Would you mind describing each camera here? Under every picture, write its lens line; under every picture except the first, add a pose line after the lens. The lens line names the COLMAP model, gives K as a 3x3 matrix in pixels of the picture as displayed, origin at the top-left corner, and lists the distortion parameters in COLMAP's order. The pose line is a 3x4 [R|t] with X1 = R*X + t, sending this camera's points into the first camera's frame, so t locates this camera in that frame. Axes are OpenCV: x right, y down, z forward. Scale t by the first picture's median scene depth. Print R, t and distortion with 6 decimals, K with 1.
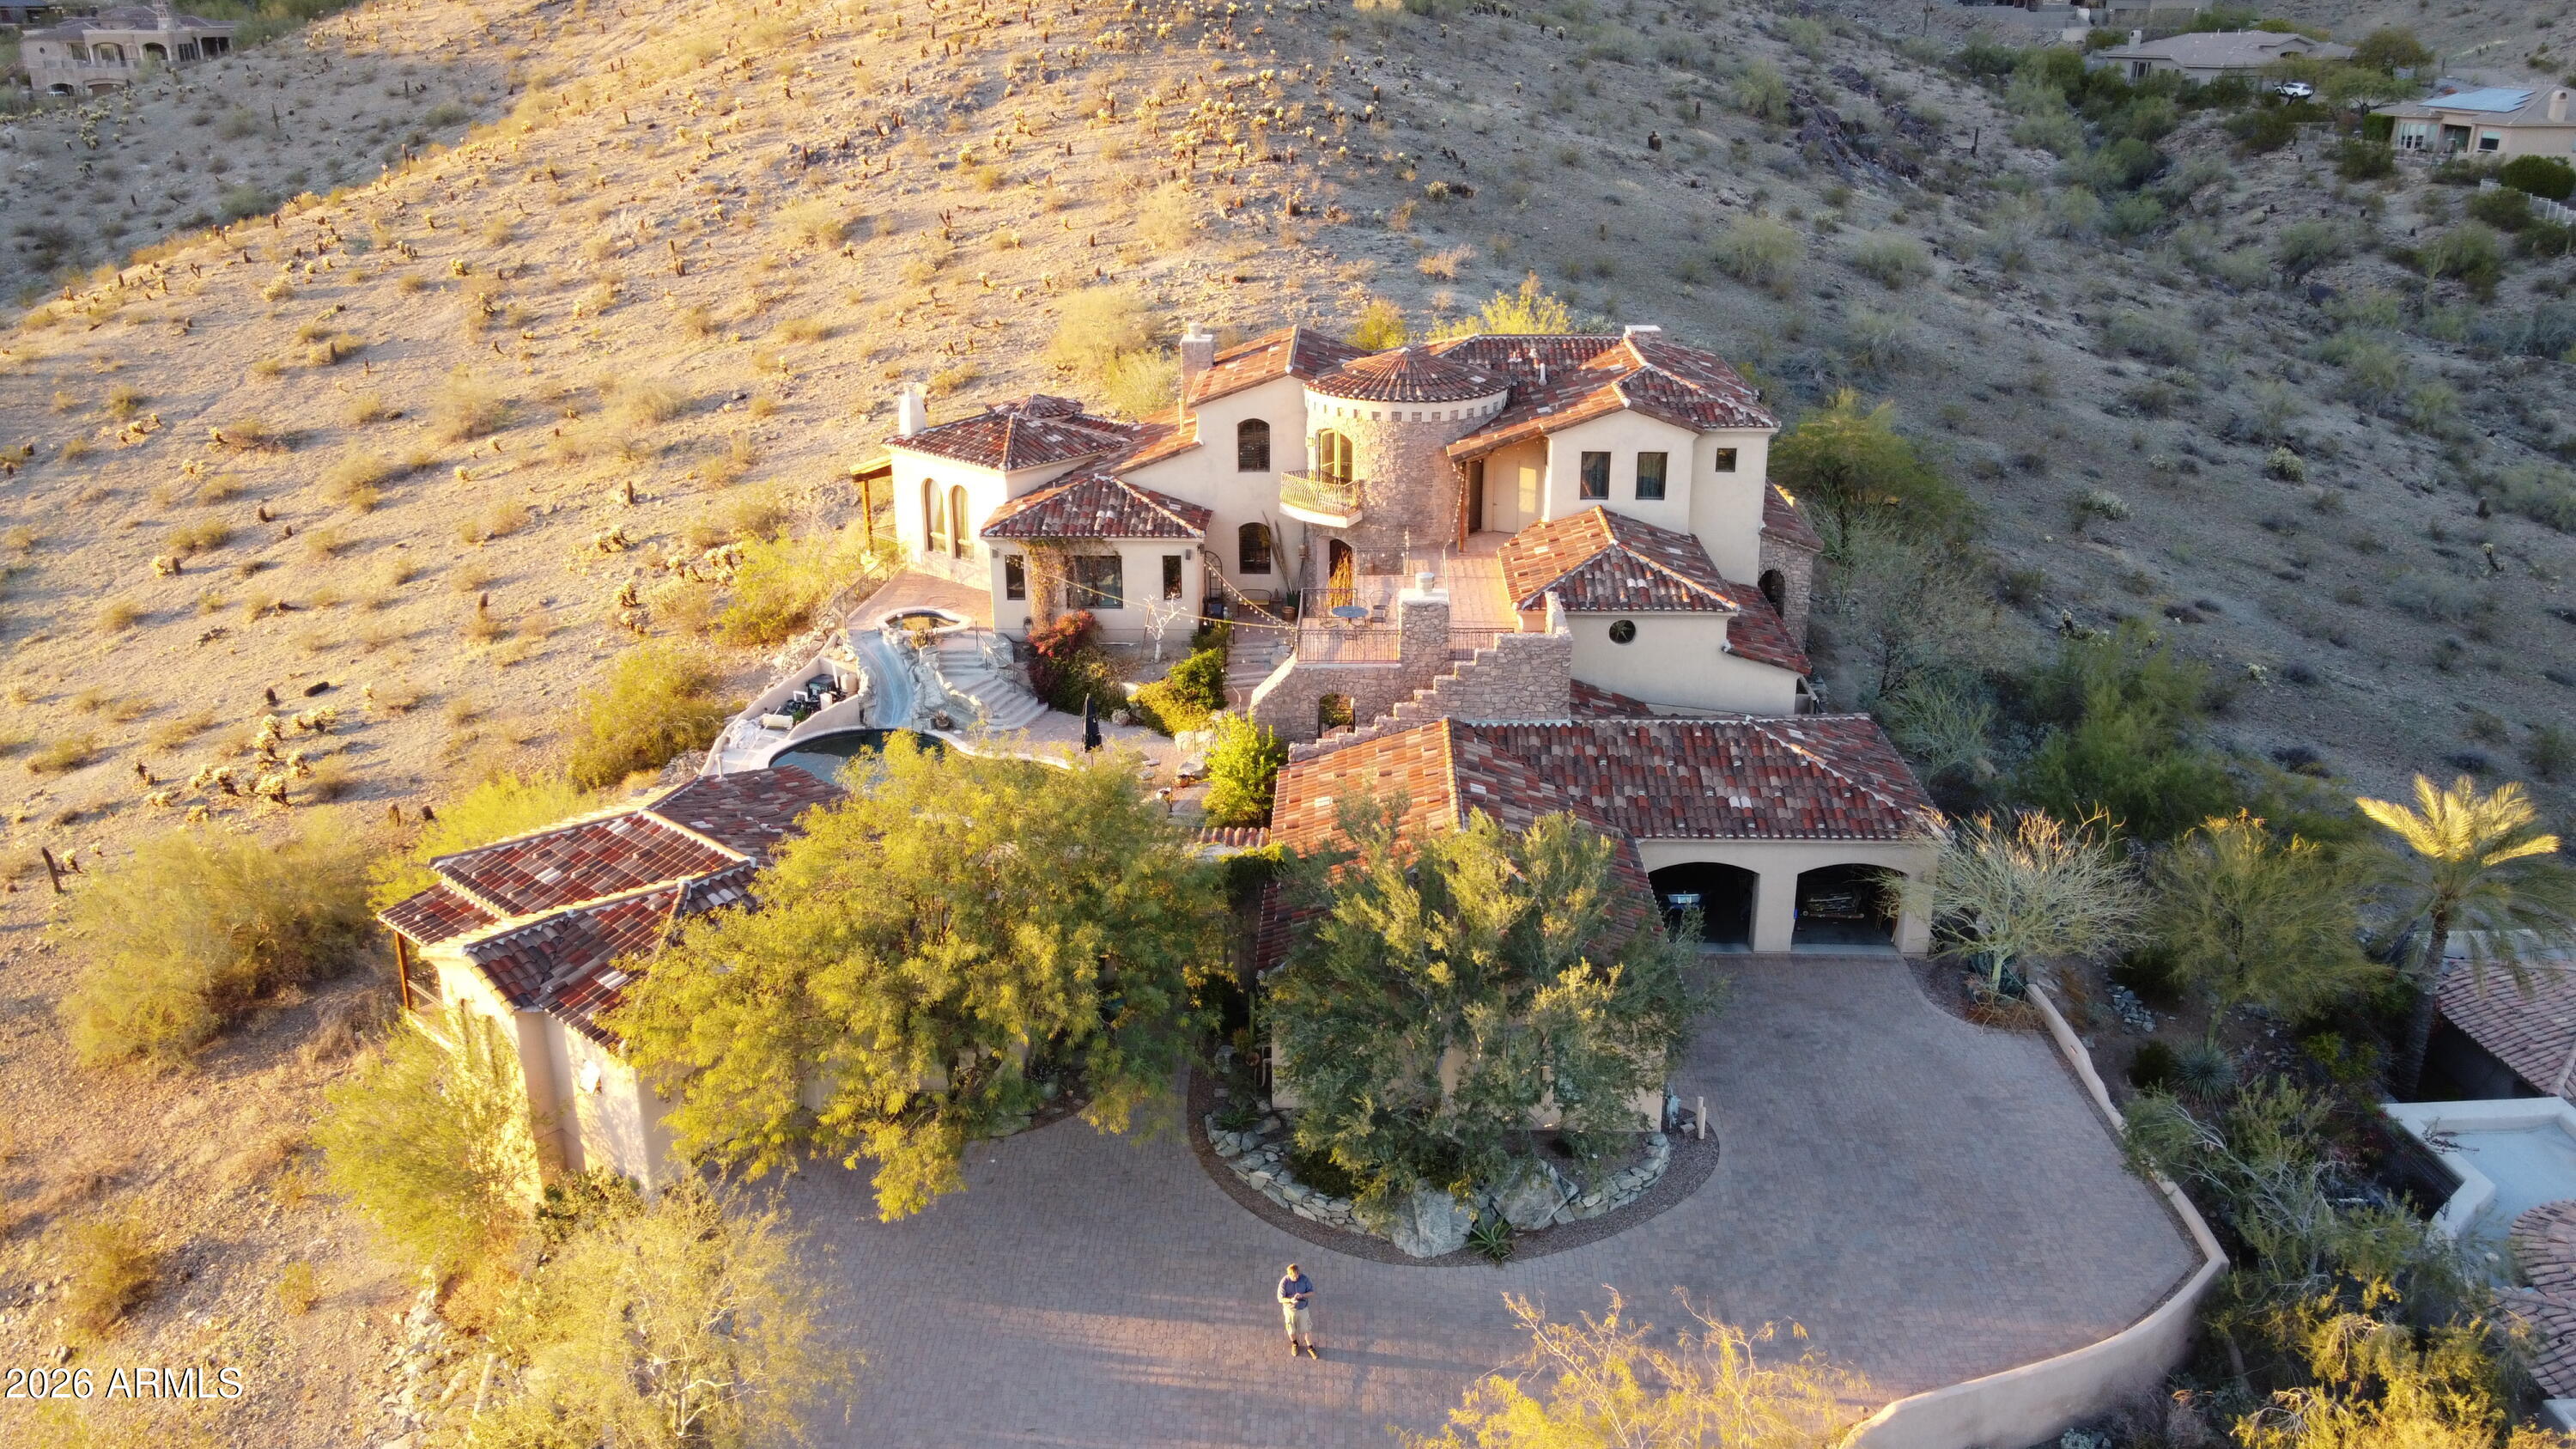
lens RADIAL K [[1960.1, 0, 1288.0], [0, 1960.1, 724.5], [0, 0, 1]] dist [-0.008232, 0.050393]
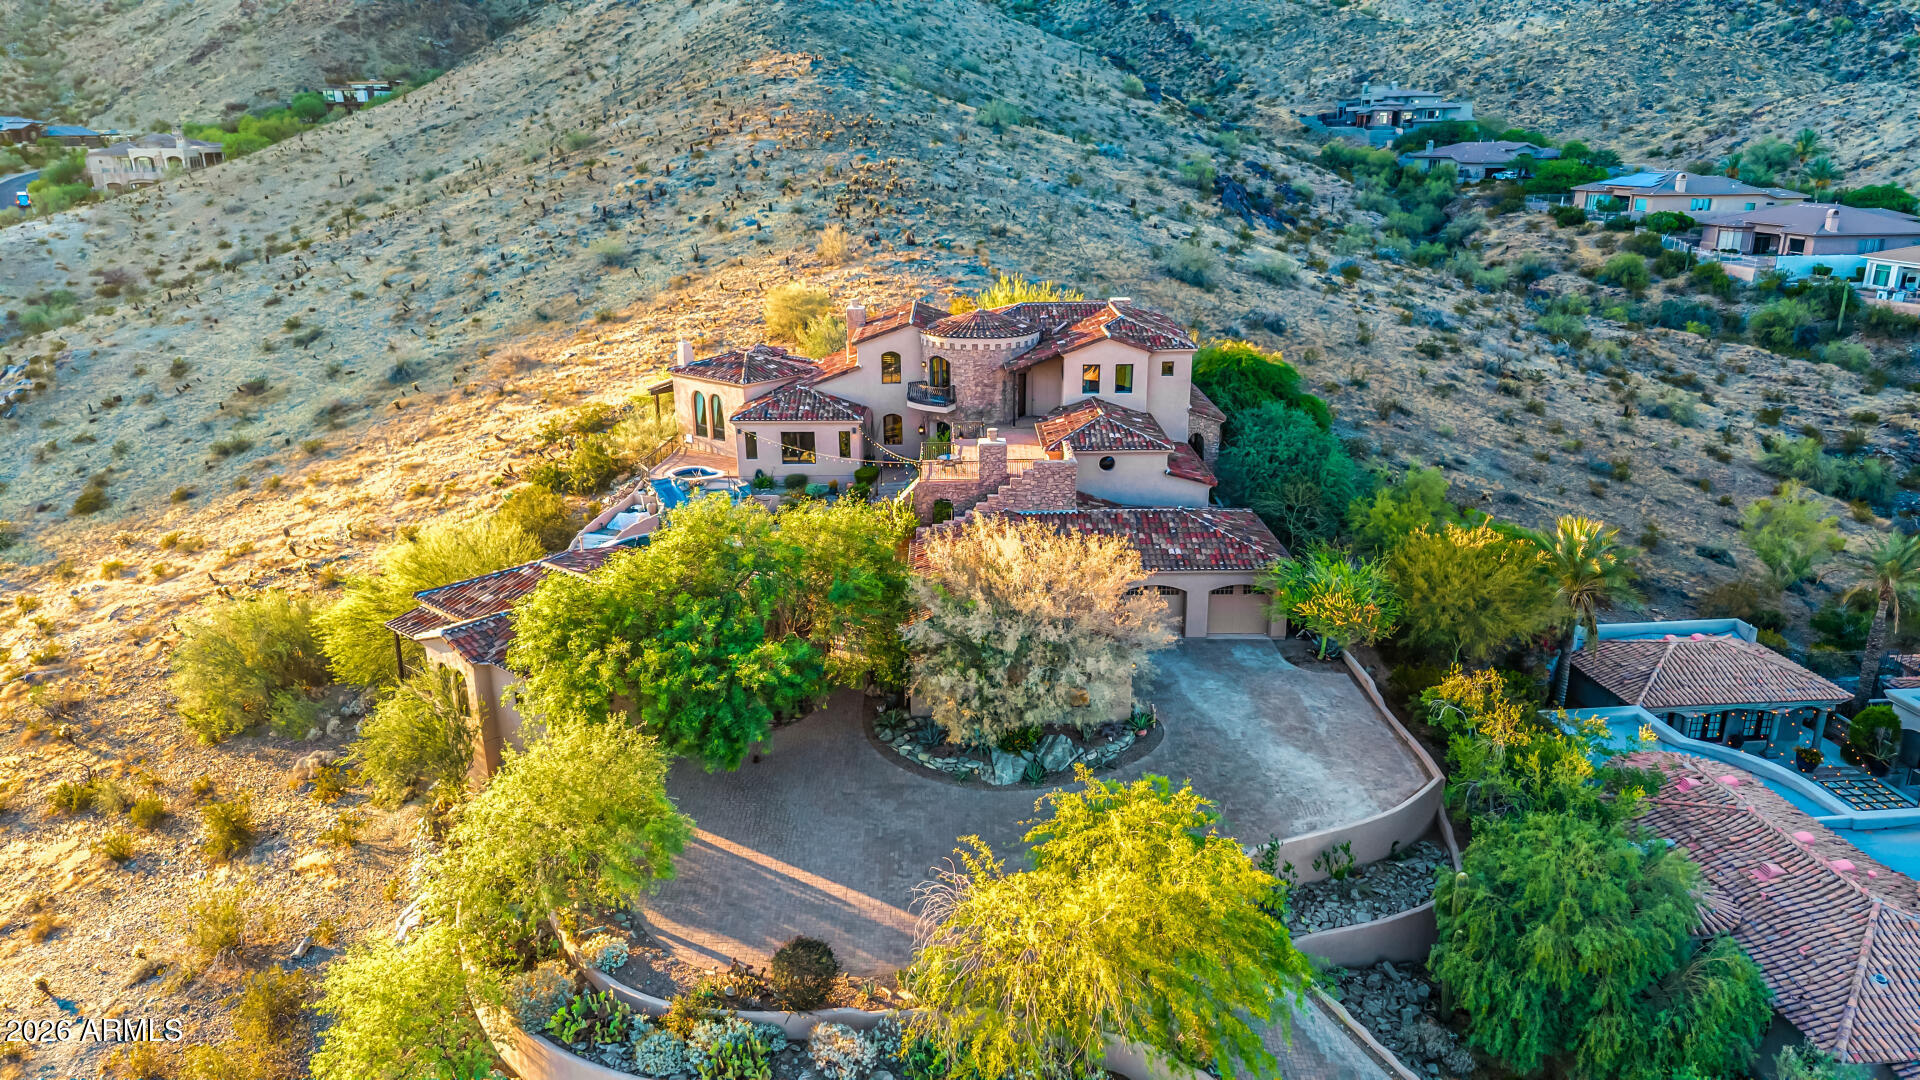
lens RADIAL K [[1285.0, 0, 954.6], [0, 1285.0, 542.6], [0, 0, 1]] dist [0.011463, -0.003976]
pose [[0.999250, -0.015973, 0.035266, -0.004336], [0.017481, 0.998927, -0.042889, 0.059815], [-0.034543, 0.043473, 0.998457, -0.106221]]
